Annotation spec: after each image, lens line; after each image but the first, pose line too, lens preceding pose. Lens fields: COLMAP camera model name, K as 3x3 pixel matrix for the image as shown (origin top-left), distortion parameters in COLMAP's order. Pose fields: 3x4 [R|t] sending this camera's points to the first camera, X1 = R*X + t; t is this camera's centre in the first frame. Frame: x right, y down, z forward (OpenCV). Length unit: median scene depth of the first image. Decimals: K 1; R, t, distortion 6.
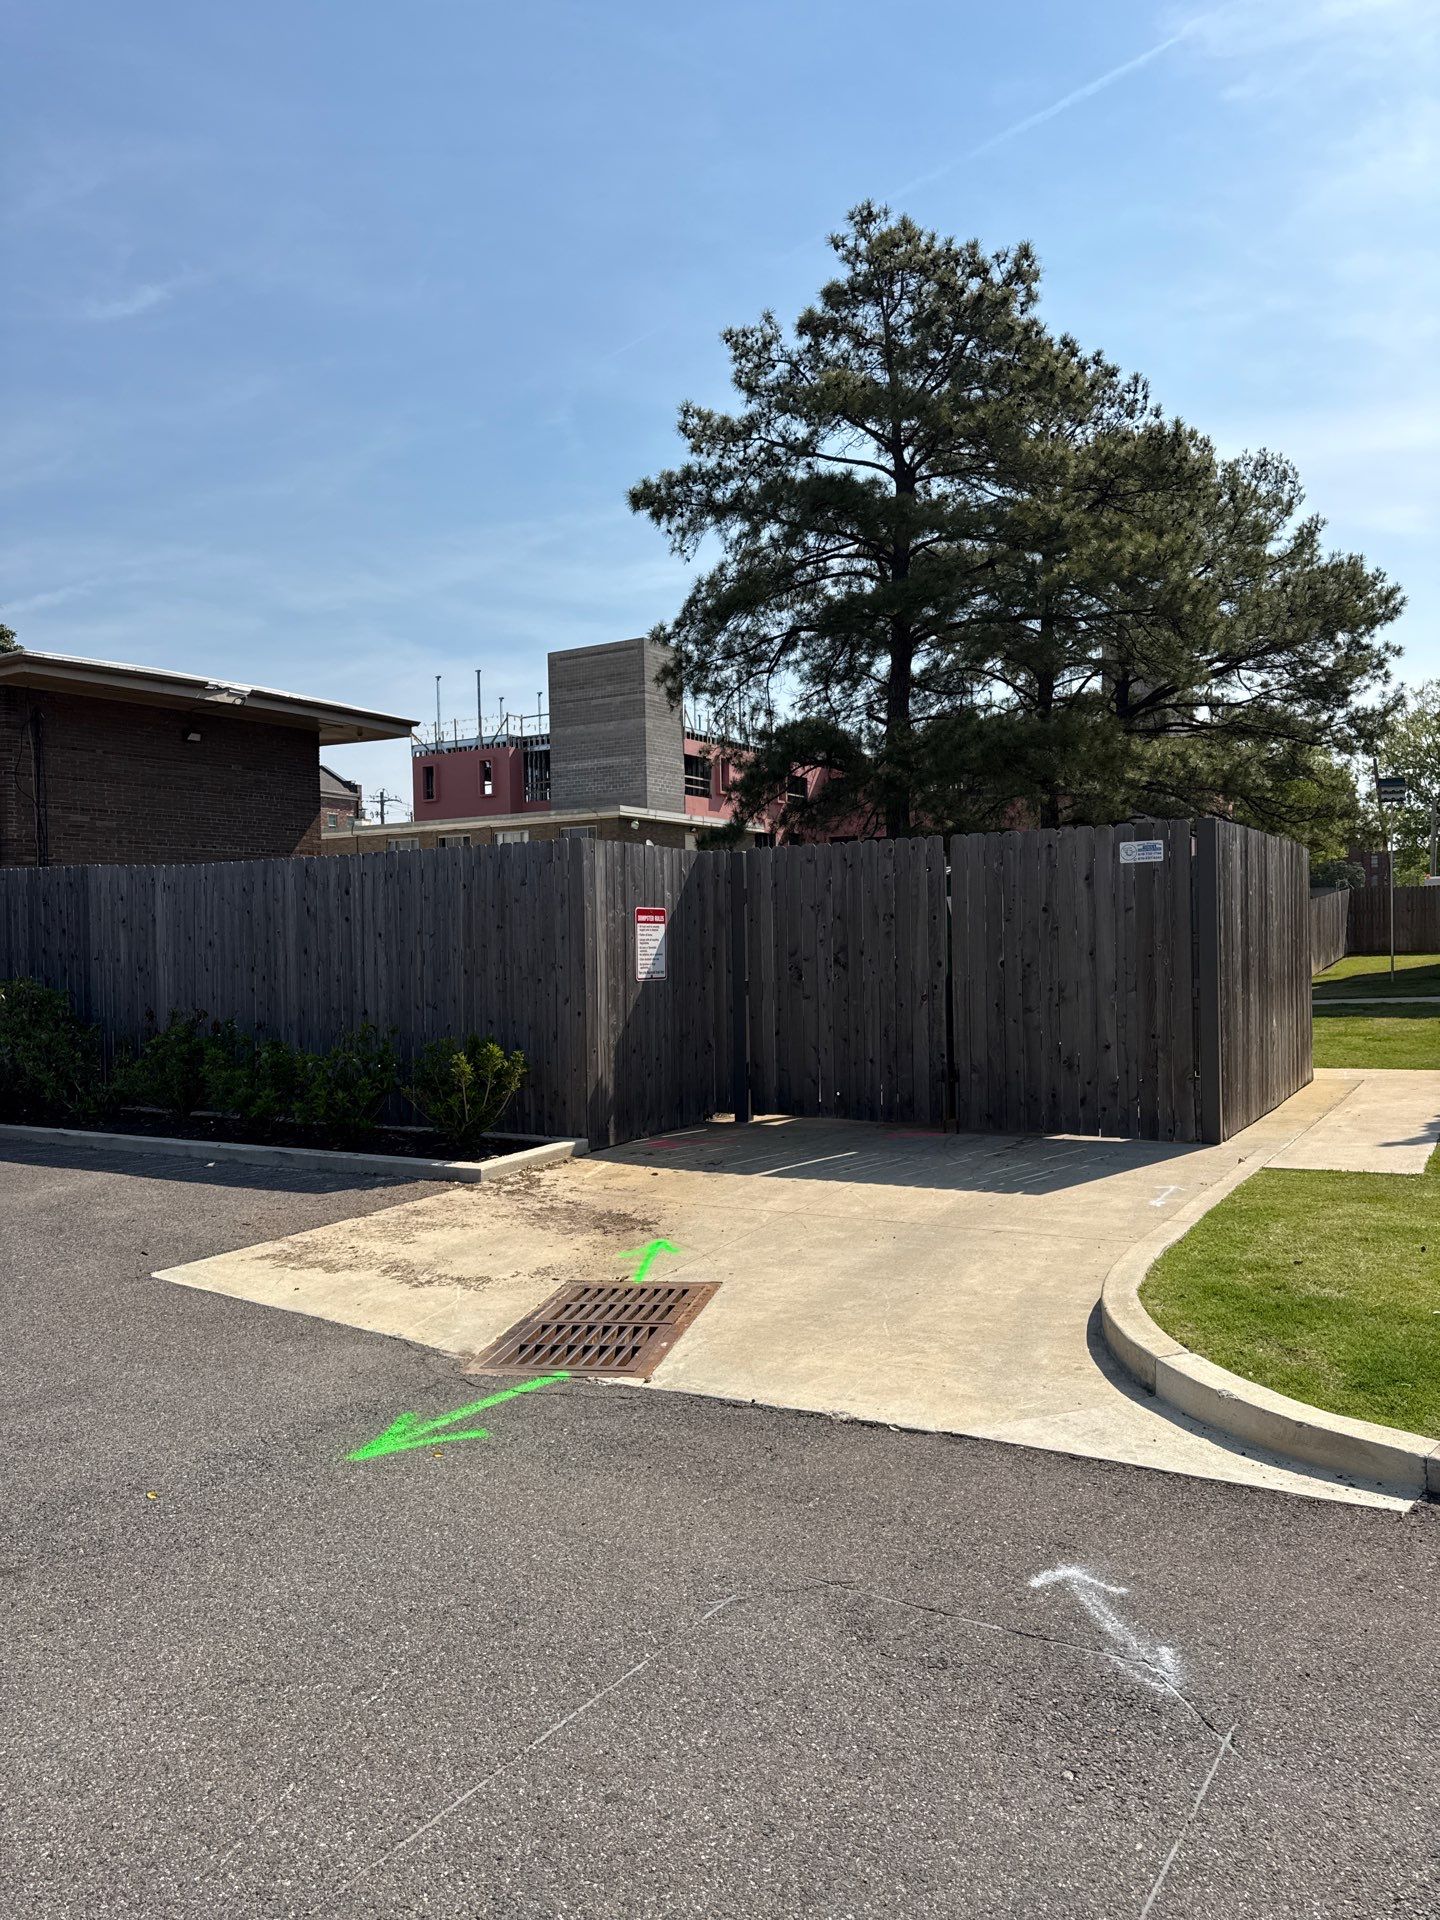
lens RADIAL K [[1326.4, 0, 737.4], [0, 1326.4, 950.1], [0, 0, 1]] dist [0.020479, -0.016726]
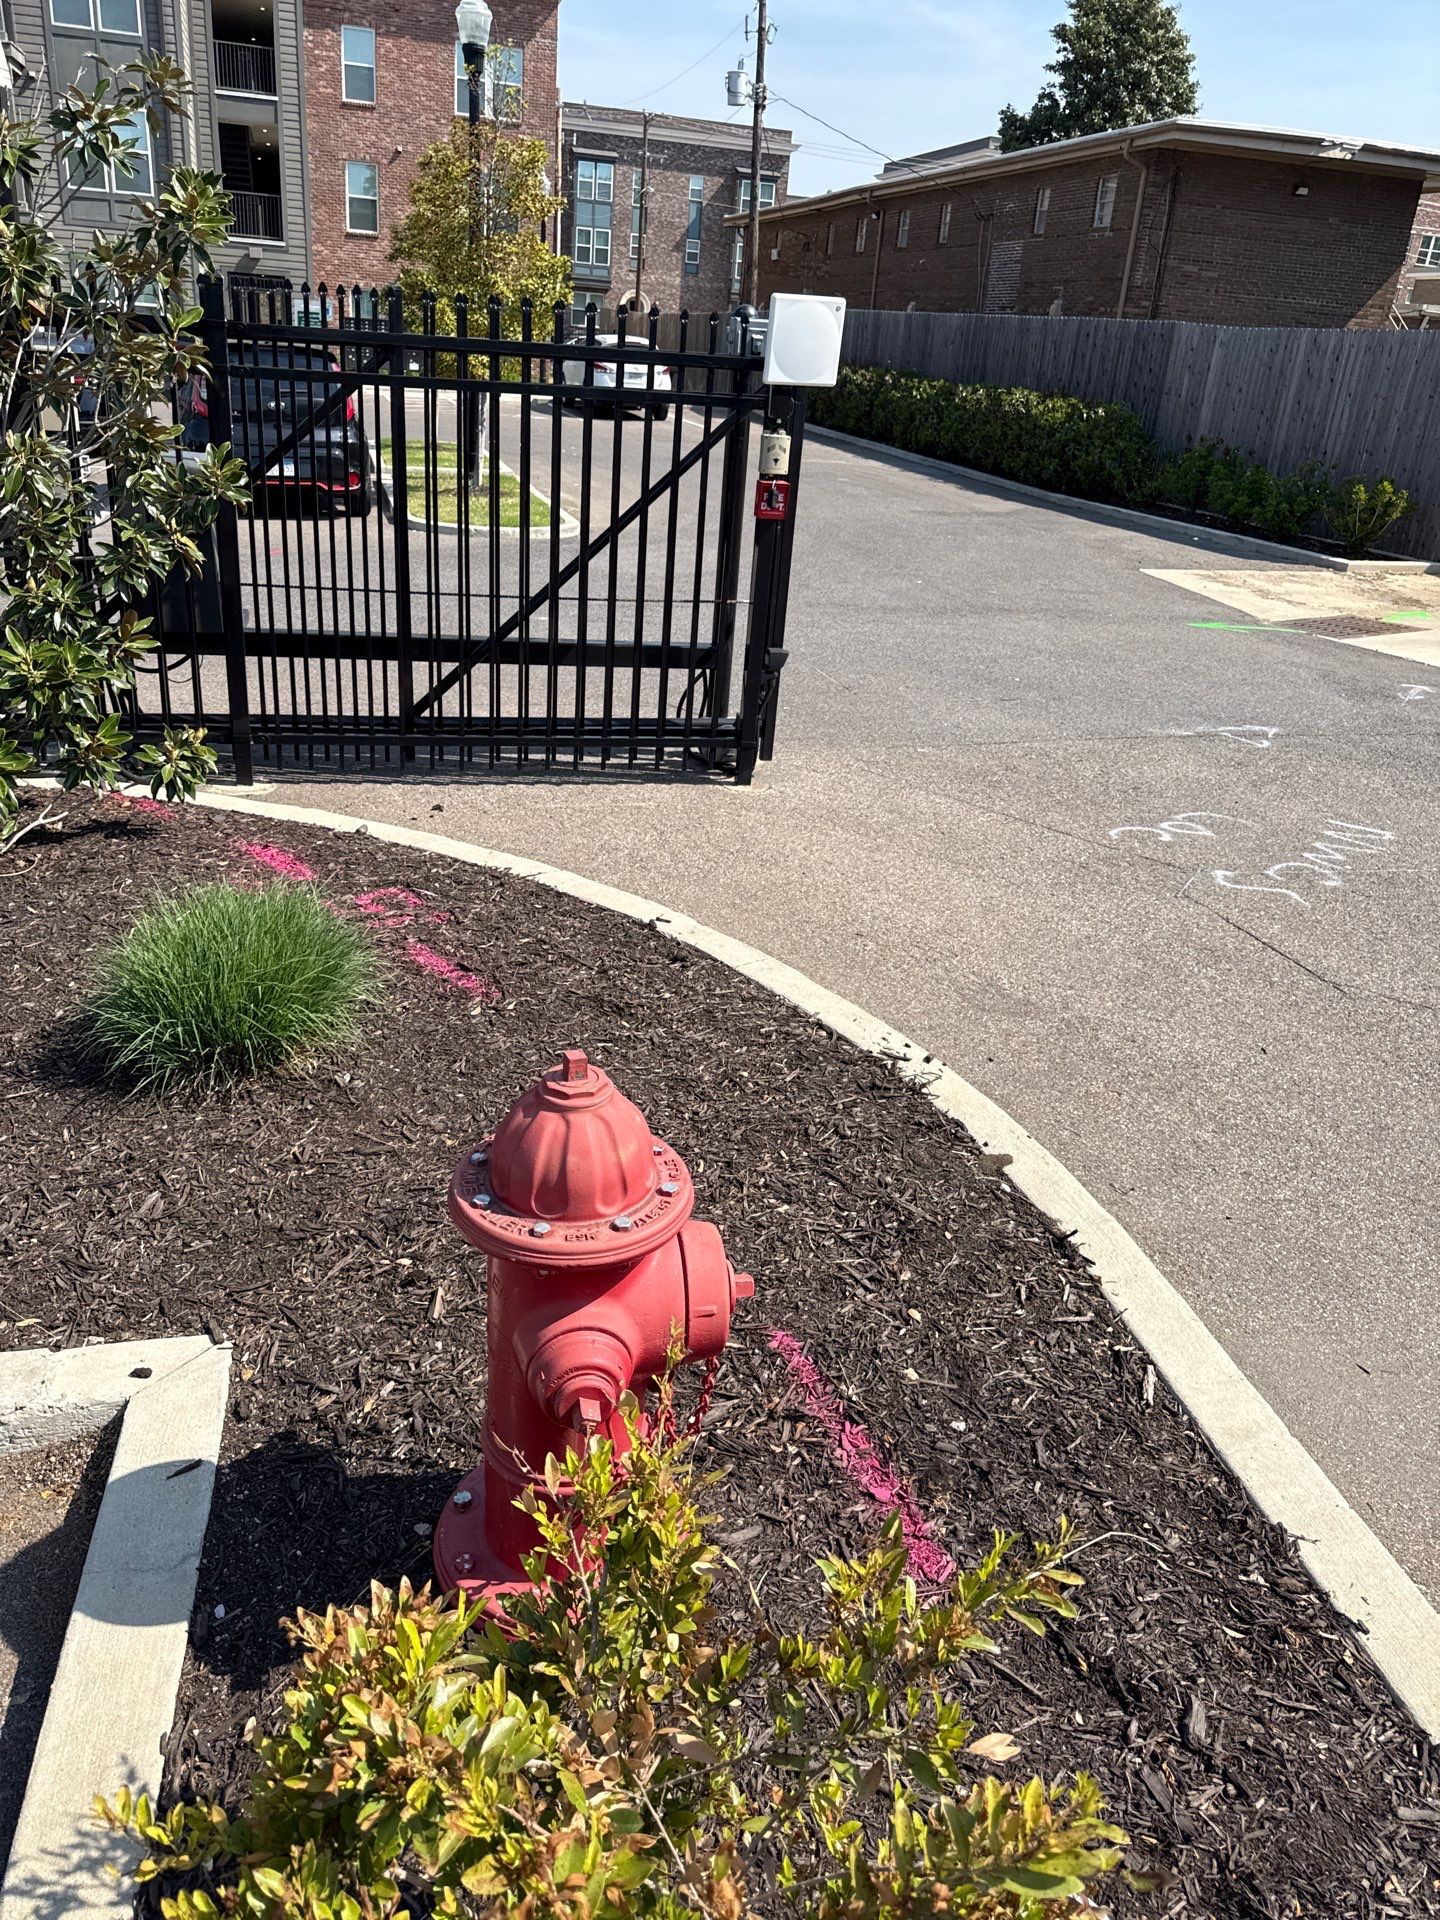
lens RADIAL K [[1326.4, 0, 733.6], [0, 1326.4, 970.8], [0, 0, 1]] dist [0.020479, -0.016726]
pose [[0.721993, 0.360863, -0.590342, 0.281289], [-0.098854, 0.898266, 0.428190, -0.003403], [0.684802, -0.250792, 0.684215, -0.508035]]
